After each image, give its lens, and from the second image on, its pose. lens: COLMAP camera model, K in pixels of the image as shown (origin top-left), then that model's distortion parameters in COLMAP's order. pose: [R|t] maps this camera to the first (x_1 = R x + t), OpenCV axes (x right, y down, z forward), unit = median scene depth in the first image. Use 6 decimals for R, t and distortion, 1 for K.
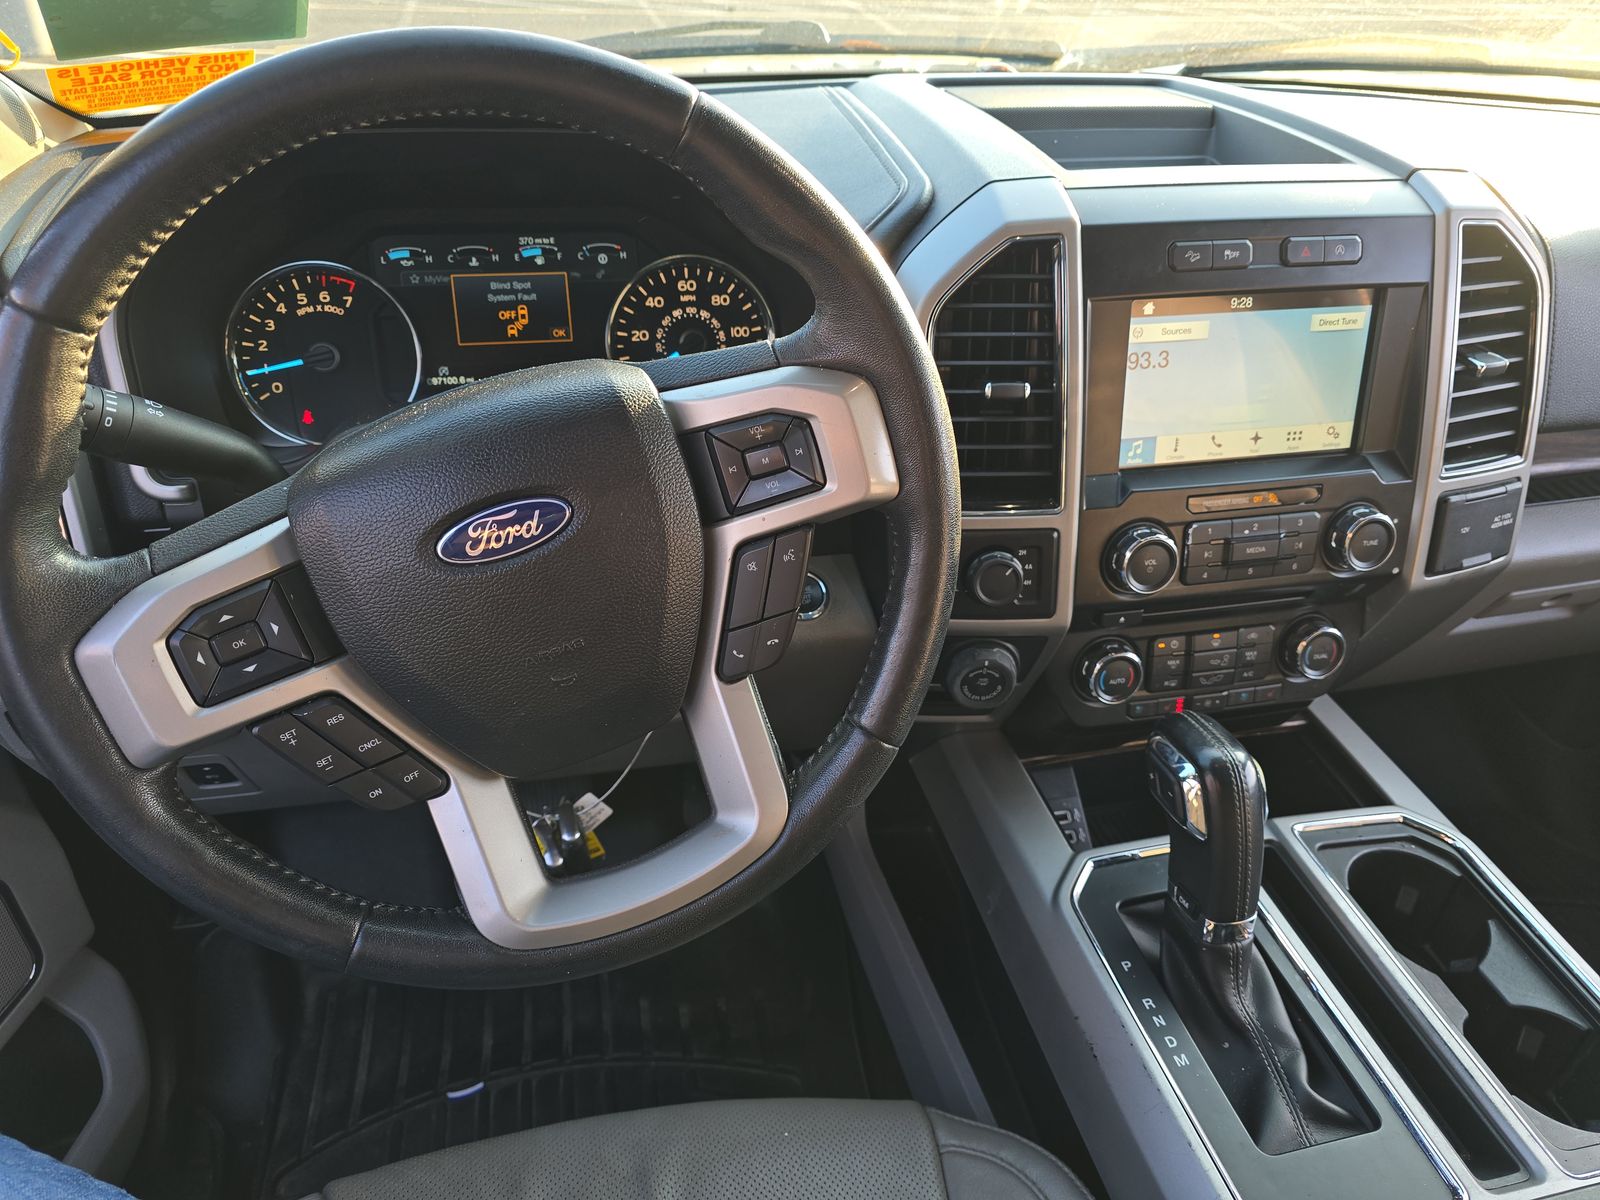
lens RADIAL K [[1061.7, 0, 805.0], [0, 1061.7, 598.5], [0, 0, 1]] dist [0.025976, -0.032259]
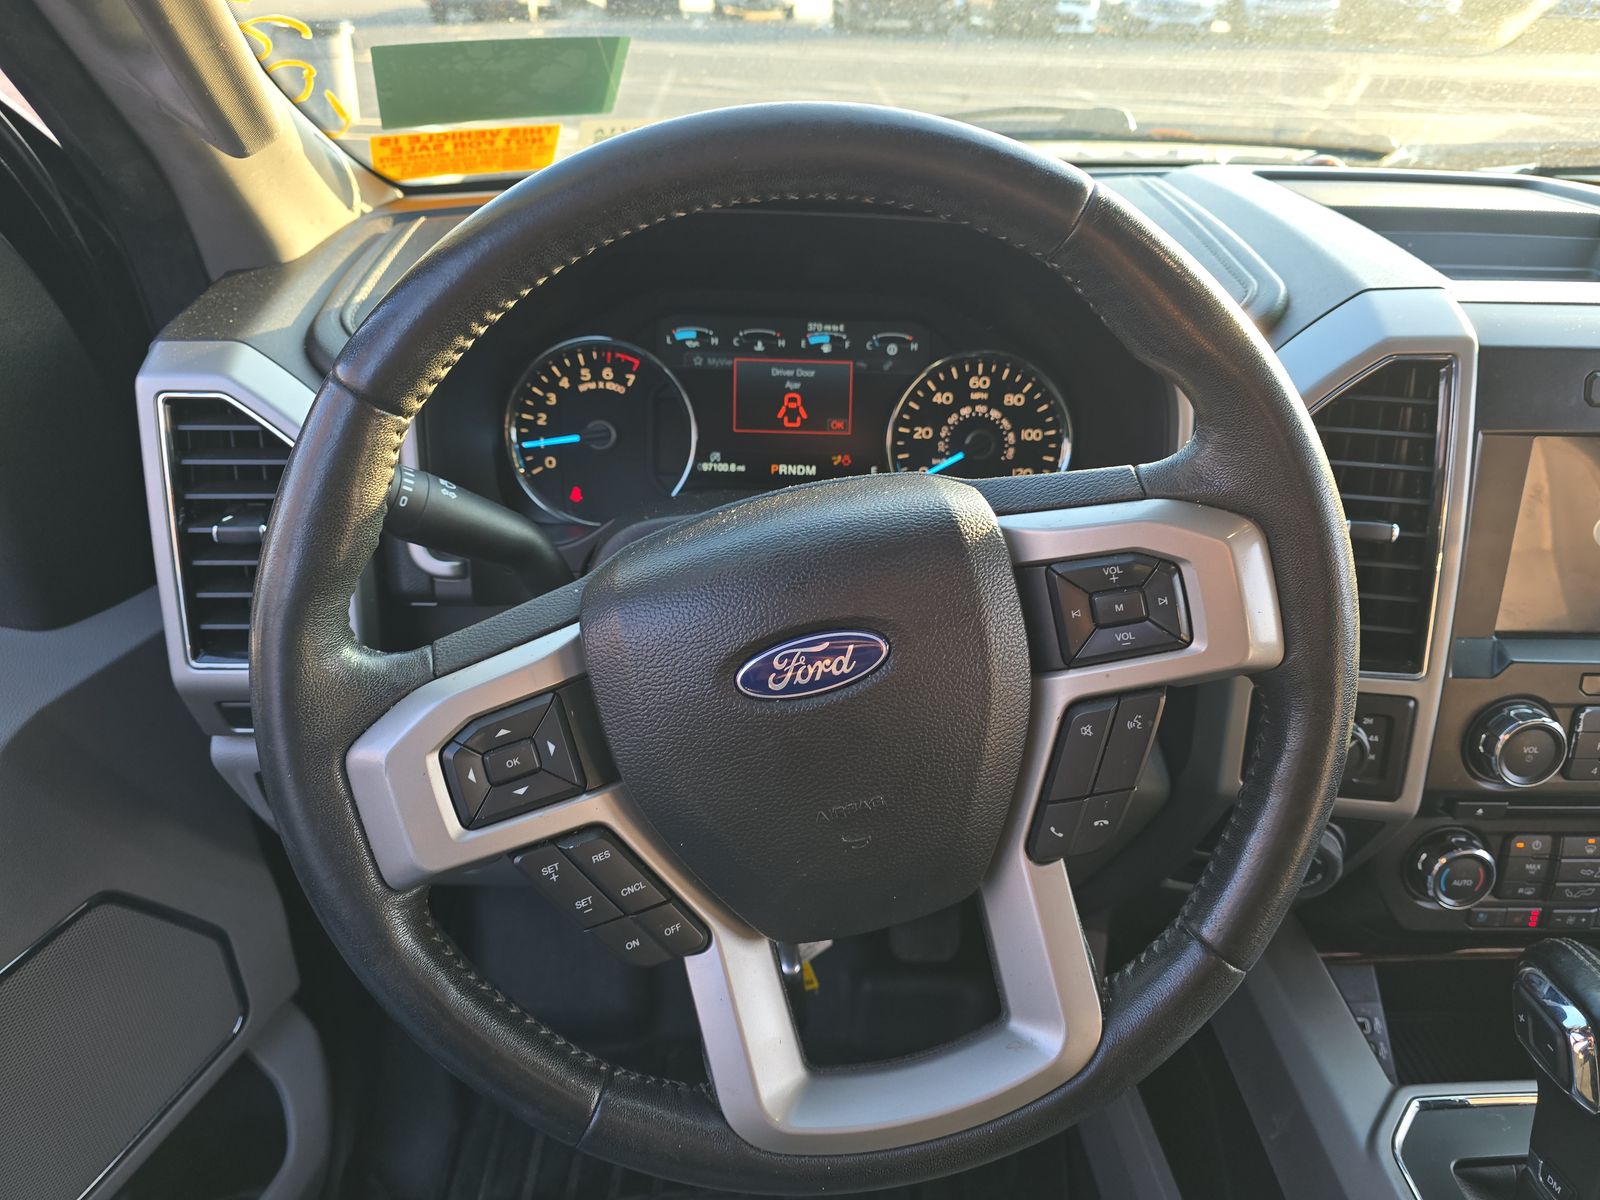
lens RADIAL K [[1061.7, 0, 808.4], [0, 1061.7, 598.6], [0, 0, 1]] dist [0.025976, -0.032259]
pose [[0.982835, 0.092272, -0.159755, -0.098371], [-0.102578, 0.993062, -0.057501, -0.043452], [0.153341, 0.072901, 0.985481, 0.091369]]
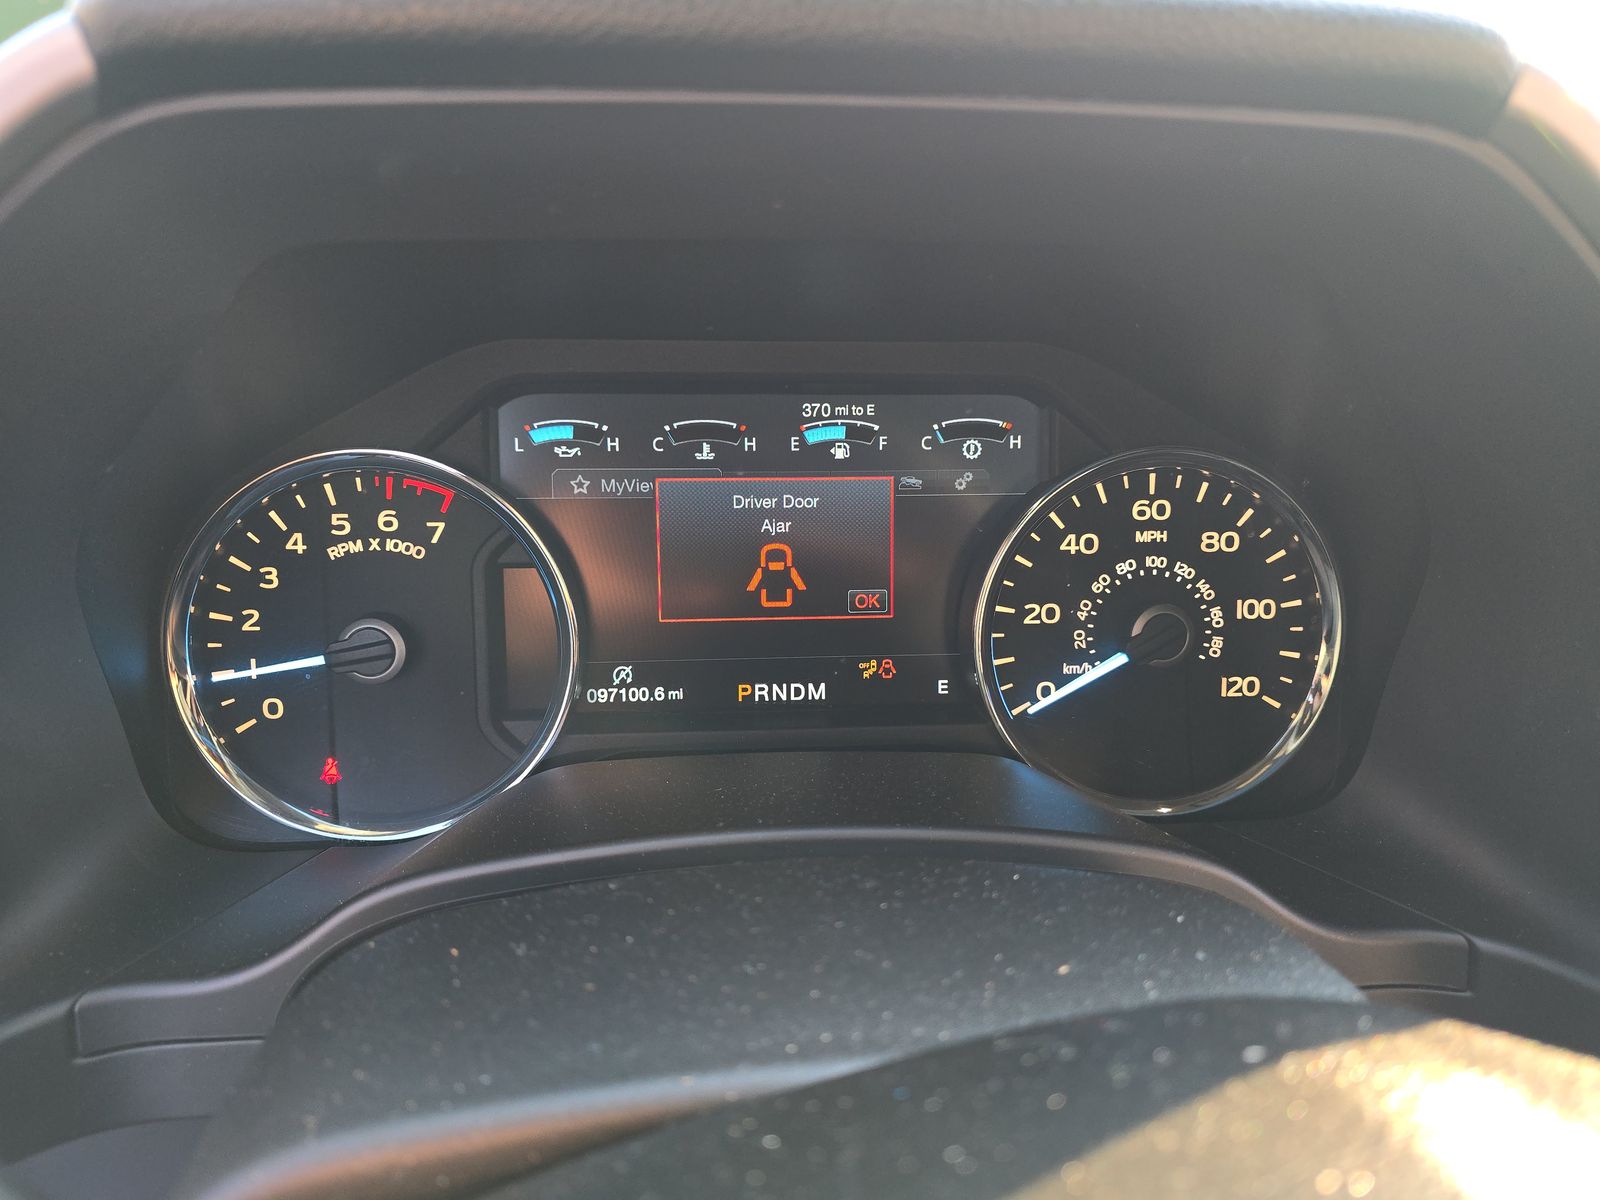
lens RADIAL K [[1061.7, 0, 805.8], [0, 1061.7, 590.9], [0, 0, 1]] dist [0.025976, -0.032259]
pose [[0.990836, 0.047032, -0.126618, -0.211676], [-0.061380, 0.991821, -0.111912, -0.212714], [0.120318, 0.118658, 0.985618, 0.571563]]
